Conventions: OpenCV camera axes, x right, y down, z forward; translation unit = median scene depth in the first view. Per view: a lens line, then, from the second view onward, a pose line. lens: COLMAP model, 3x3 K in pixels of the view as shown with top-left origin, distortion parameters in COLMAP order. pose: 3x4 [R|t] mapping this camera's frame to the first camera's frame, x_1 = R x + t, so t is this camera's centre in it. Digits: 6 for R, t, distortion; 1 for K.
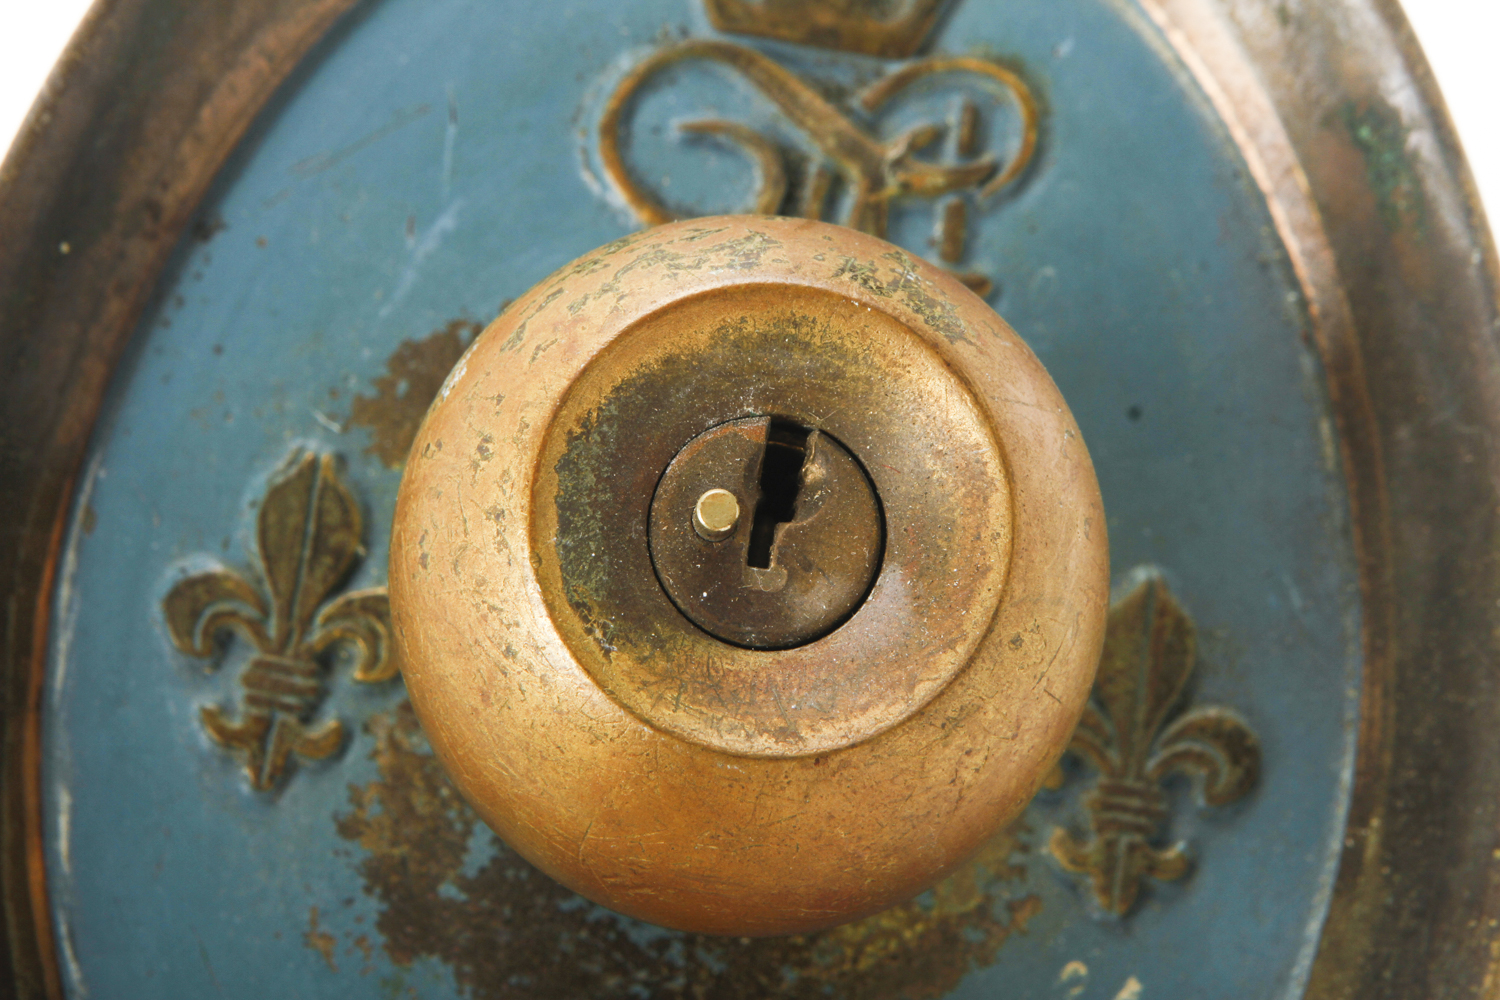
lens RADIAL K [[4571.2, 0, 755.2], [0, 4571.2, 490.5], [0, 0, 1]] dist [0.264115, 0.000000]
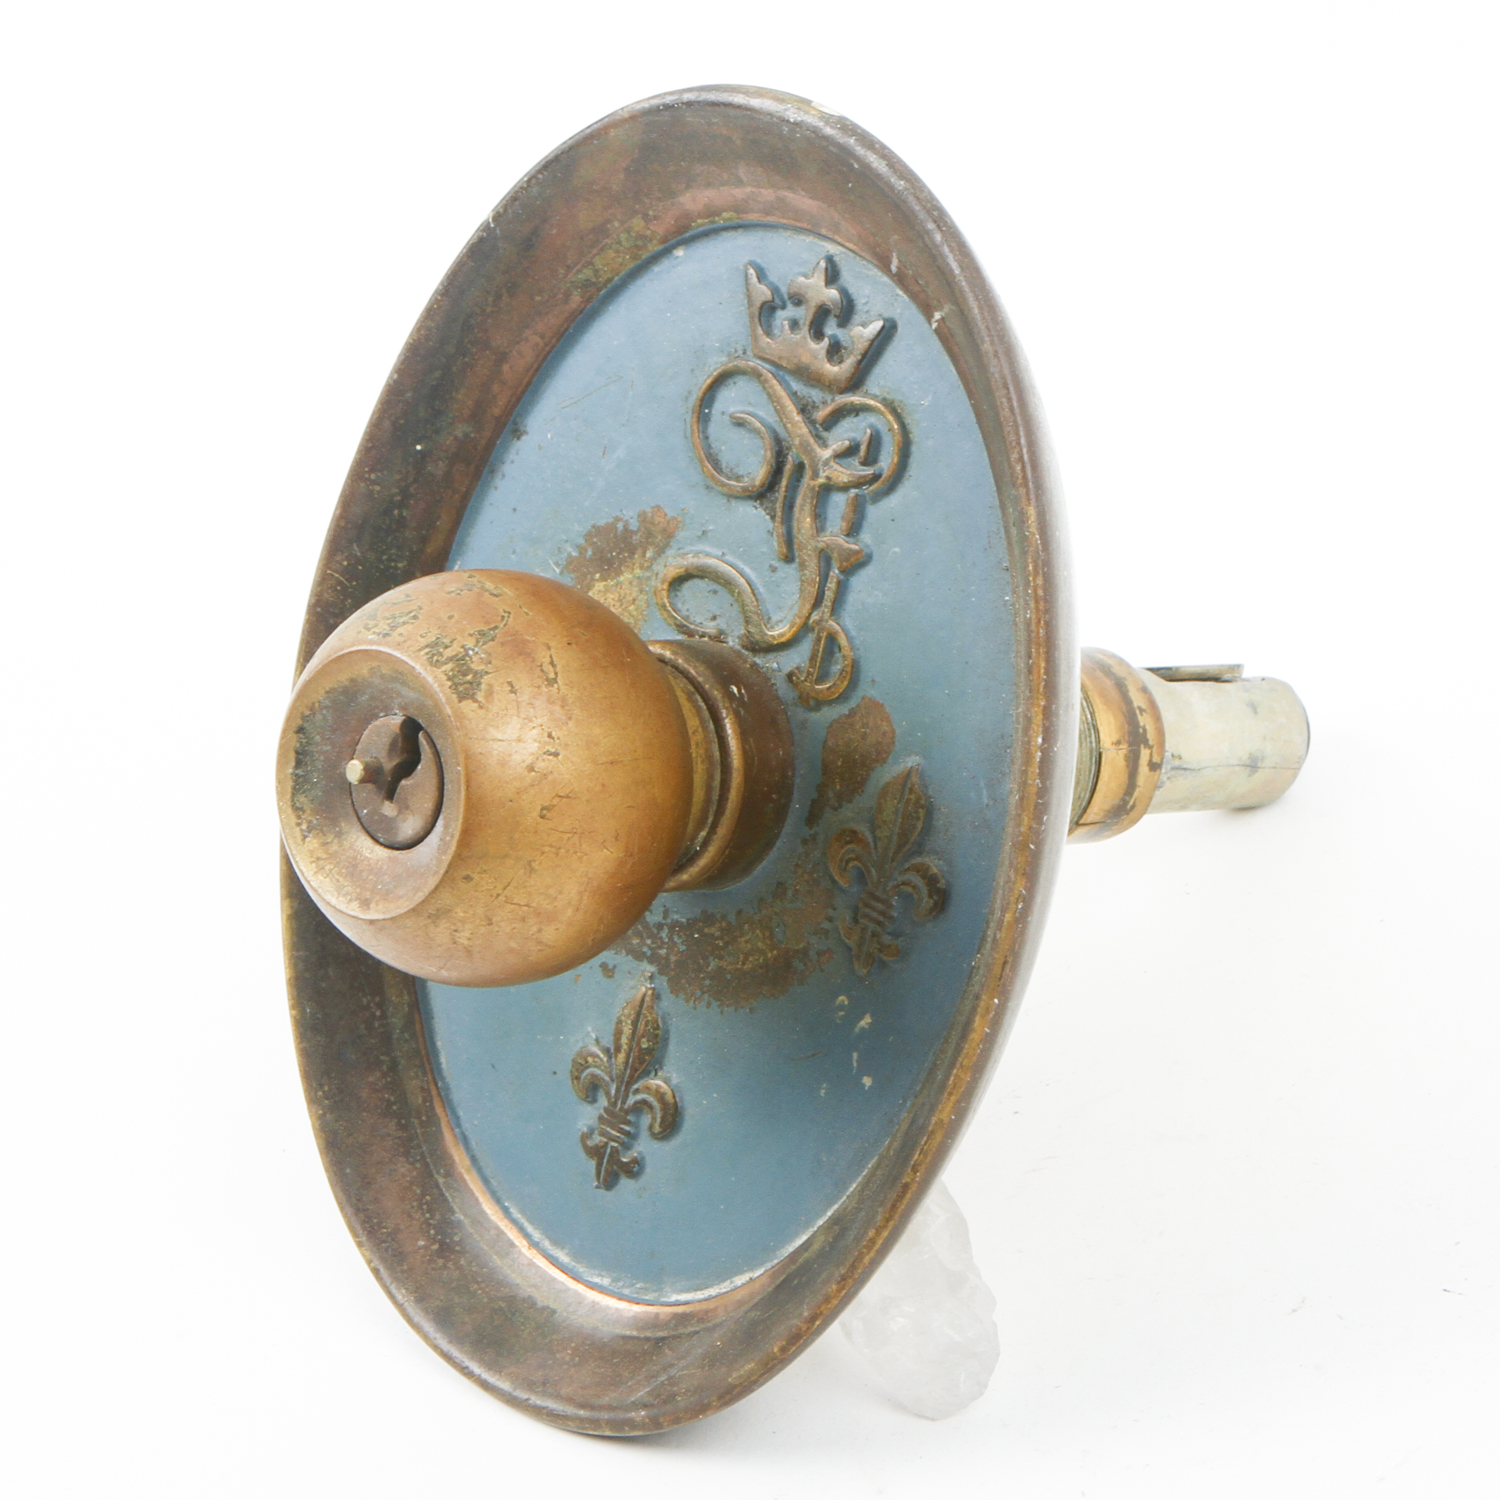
lens RADIAL K [[6218.1, 0, 751.6], [0, 6218.1, 747.1], [0, 0, 1]] dist [-0.159256, 0.000000]
pose [[0.665563, 0.213008, -0.715300, 1.562040], [0.027740, 0.950685, 0.308915, -0.640854], [0.745826, -0.225445, 0.626832, -0.345814]]
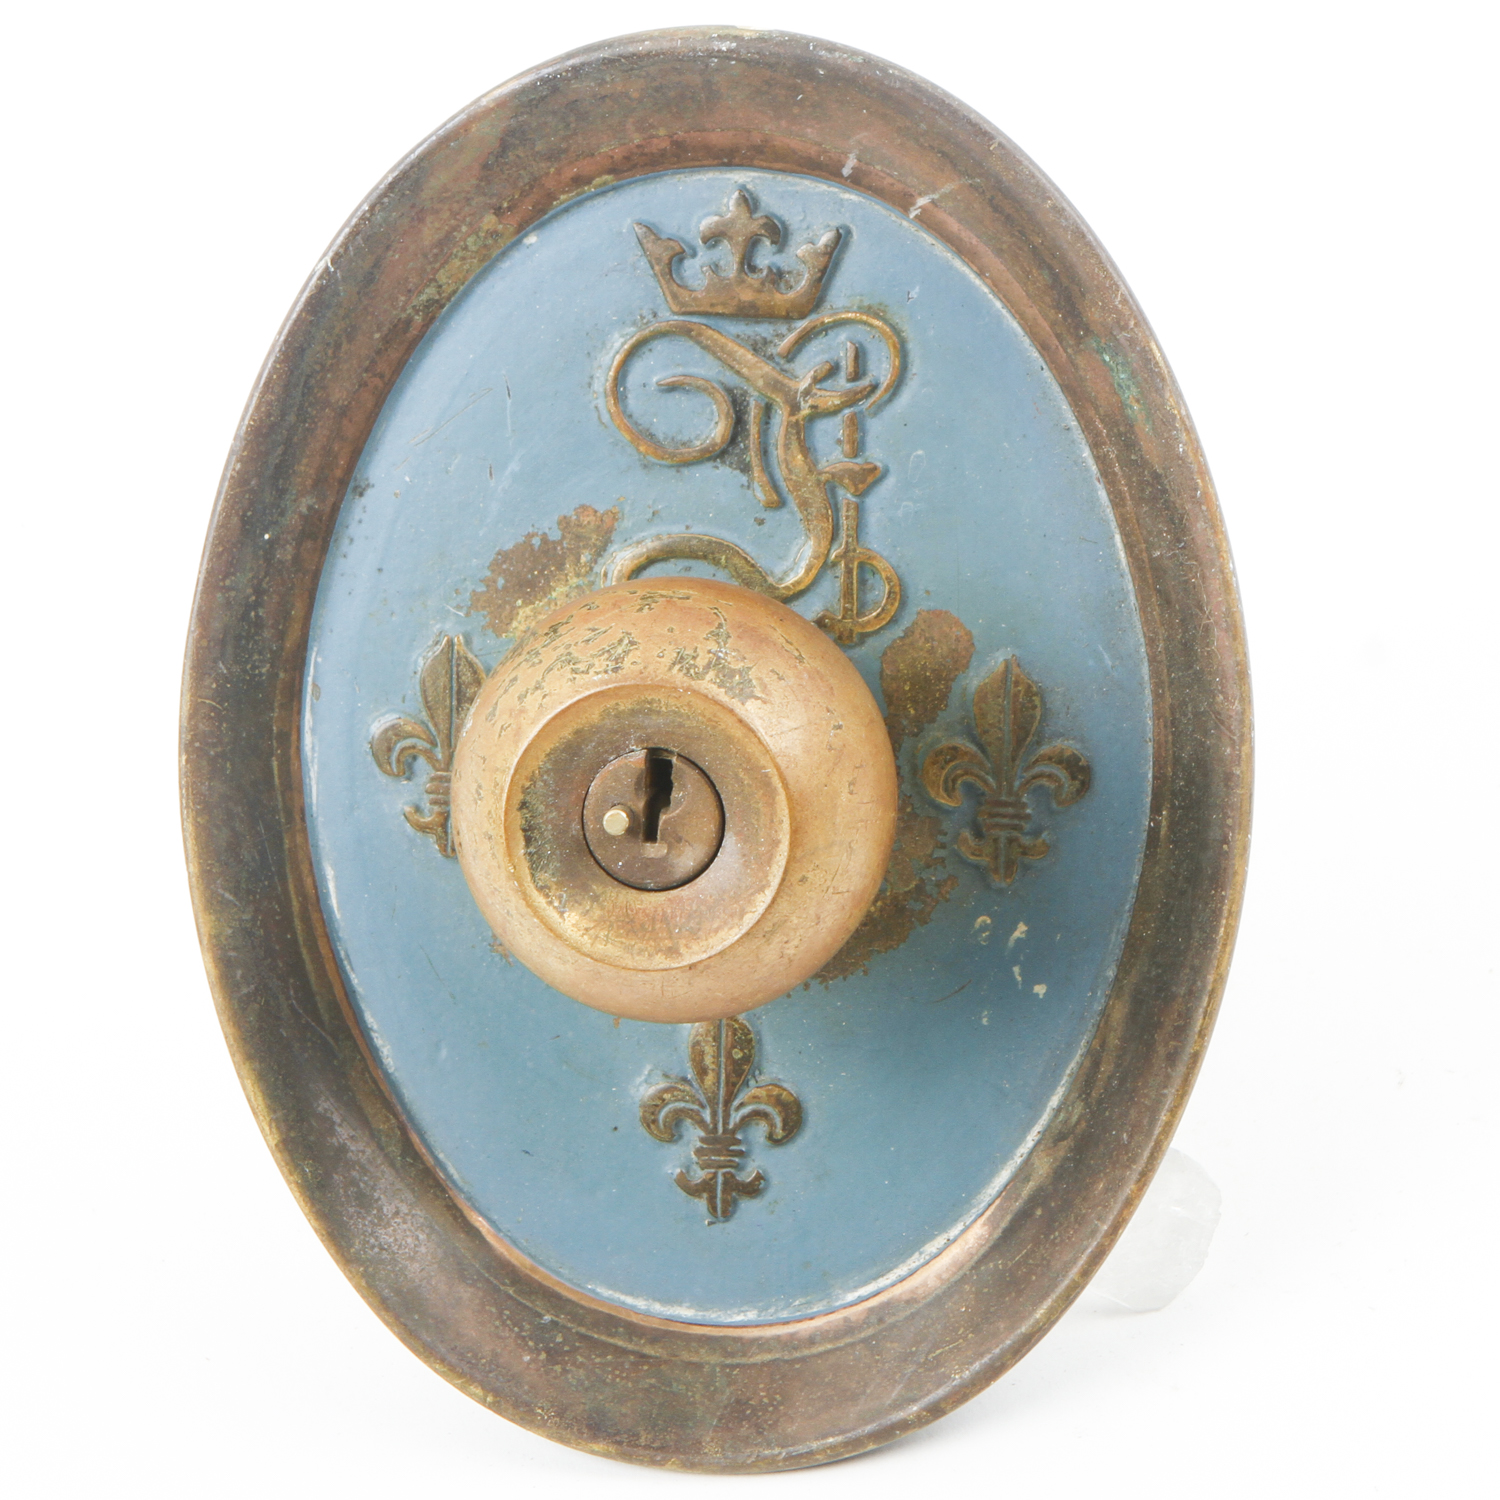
lens RADIAL K [[7236.9, 0, 750.9], [0, 7236.9, 755.9], [0, 0, 1]] dist [-0.087744, 0.000000]
pose [[0.967571, -0.080762, -0.239340, 0.574094], [0.160409, 0.928390, 0.335204, -0.763396], [0.195129, -0.362726, 0.911238, -1.182382]]
